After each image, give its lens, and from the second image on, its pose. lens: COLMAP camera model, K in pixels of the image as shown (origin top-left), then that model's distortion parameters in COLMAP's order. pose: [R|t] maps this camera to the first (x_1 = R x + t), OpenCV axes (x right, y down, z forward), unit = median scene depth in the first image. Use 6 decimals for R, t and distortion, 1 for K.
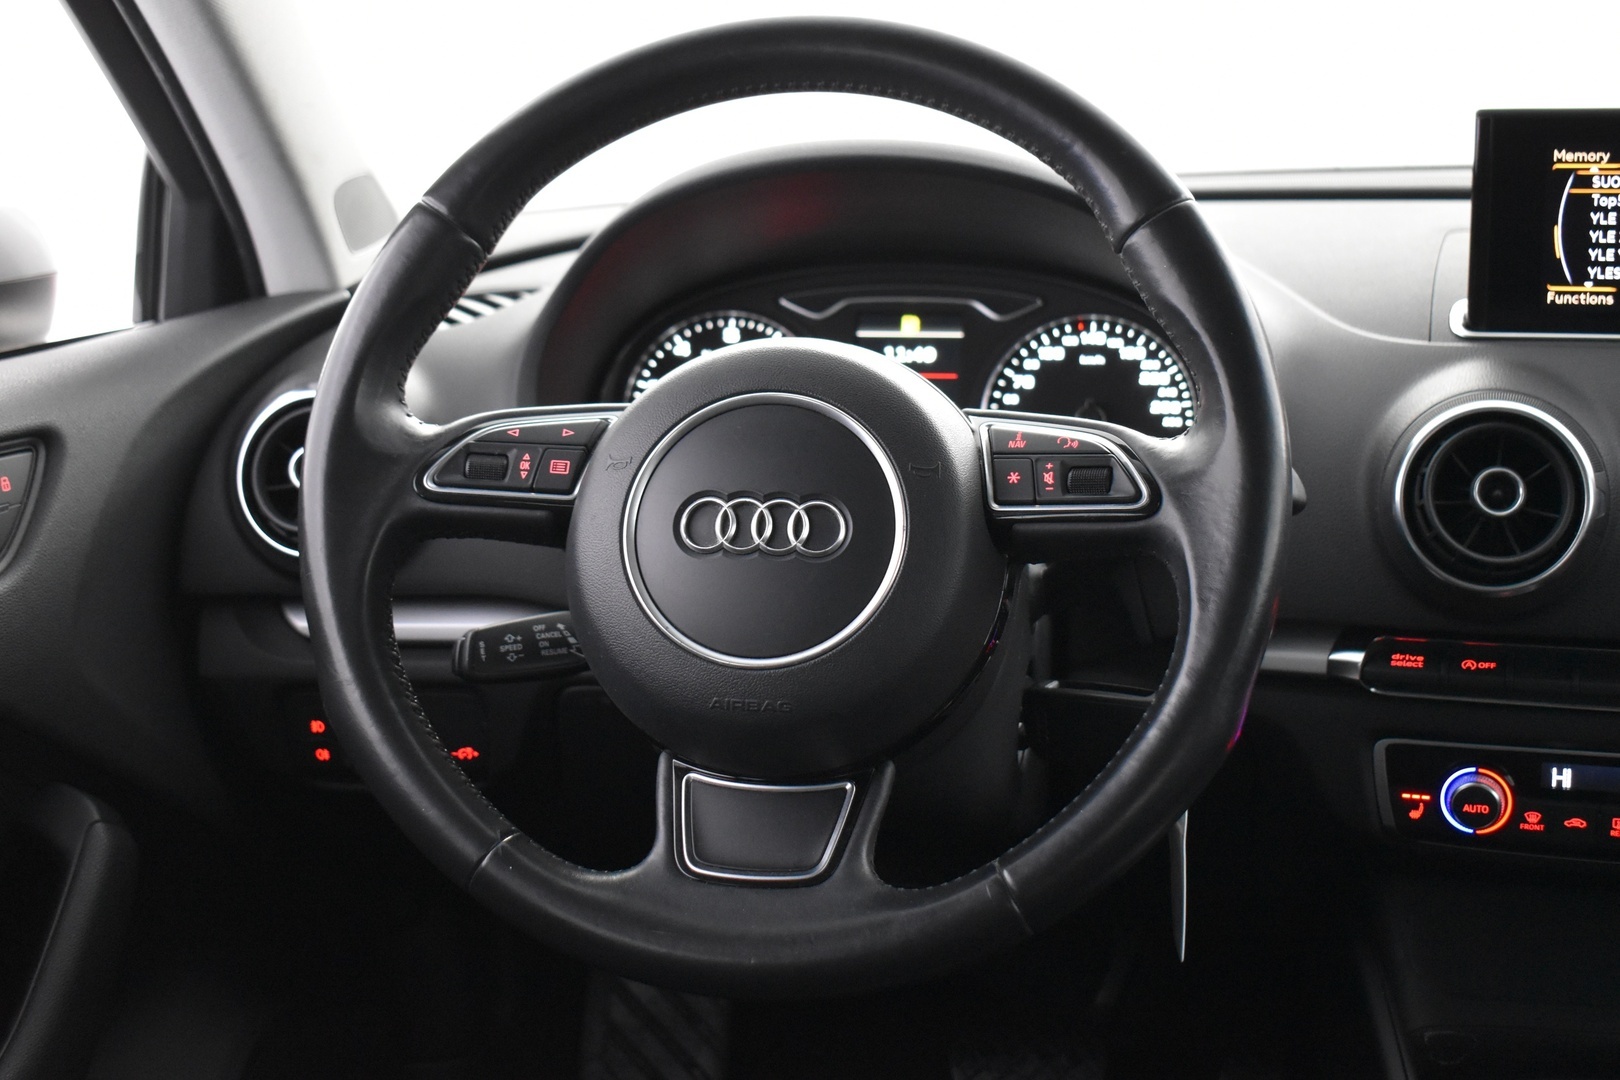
lens RADIAL K [[2243.1, 0, 809.6], [0, 2243.1, 540.1], [0, 0, 1]] dist [-0.016038, 0.000000]
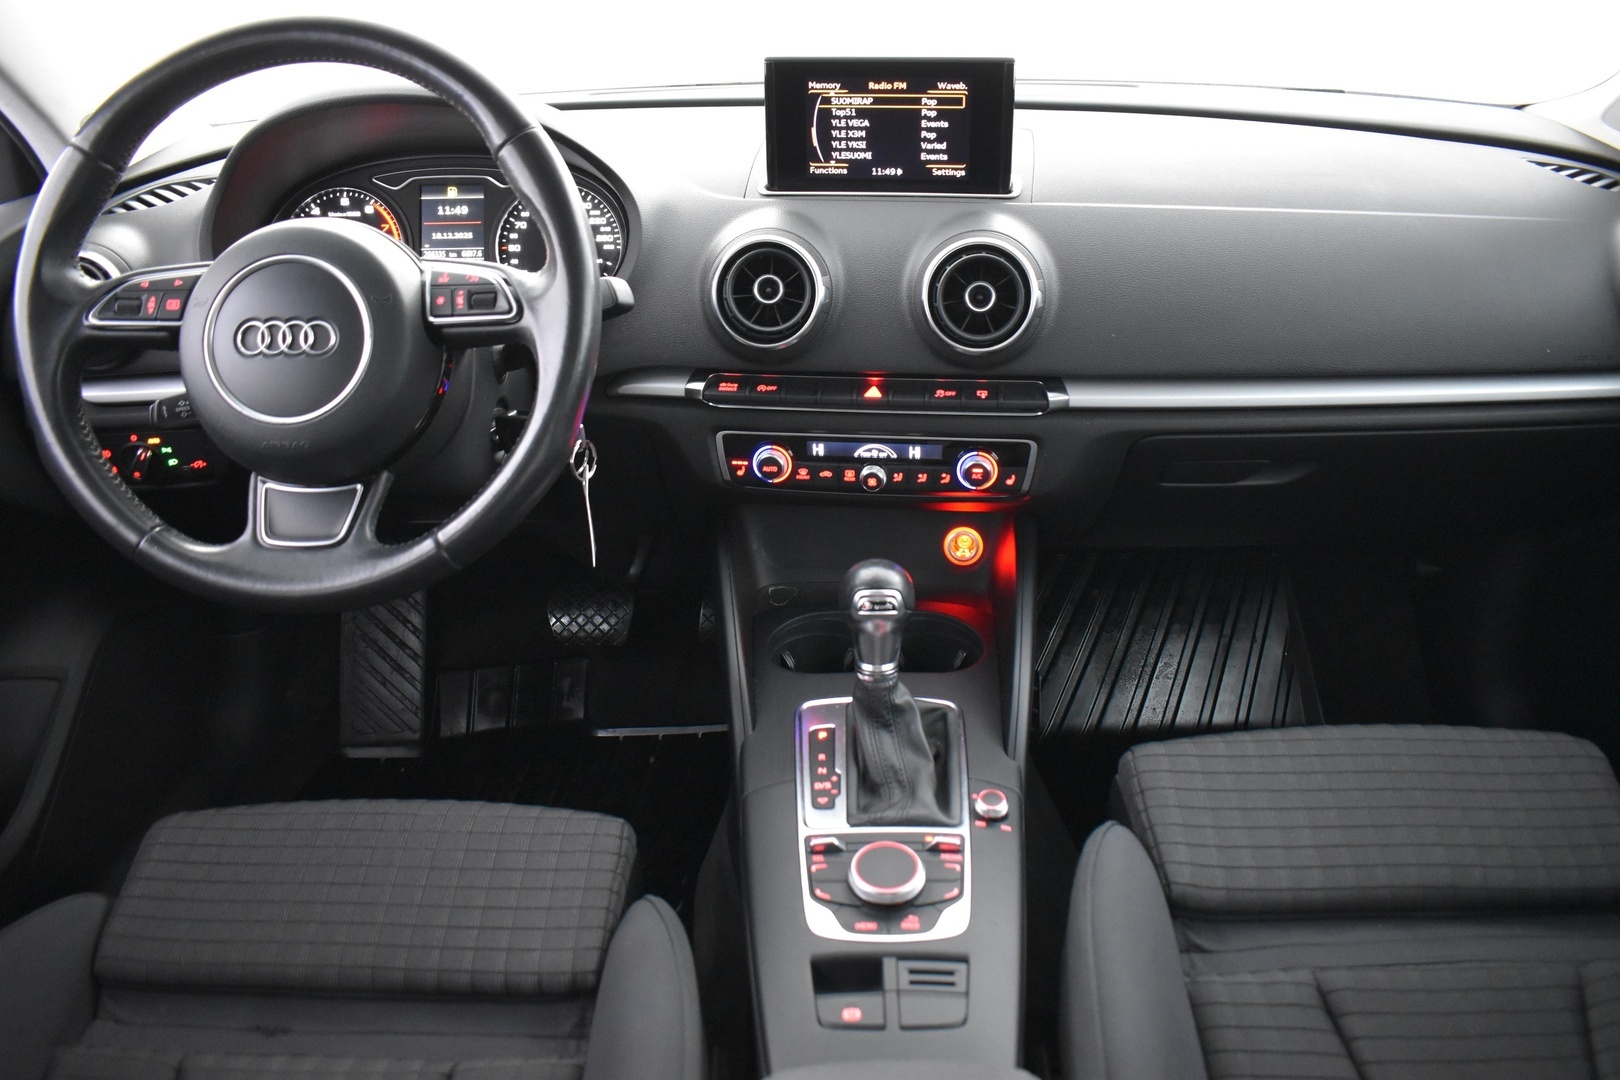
lens RADIAL K [[1287.1, 0, 807.6], [0, 1287.1, 535.7], [0, 0, 1]] dist [-0.089411, 0.018785]
pose [[0.987964, -0.059109, 0.142945, 0.182281], [0.029345, 0.978949, 0.201986, -0.034078], [-0.151875, -0.195360, 0.968901, -0.001893]]
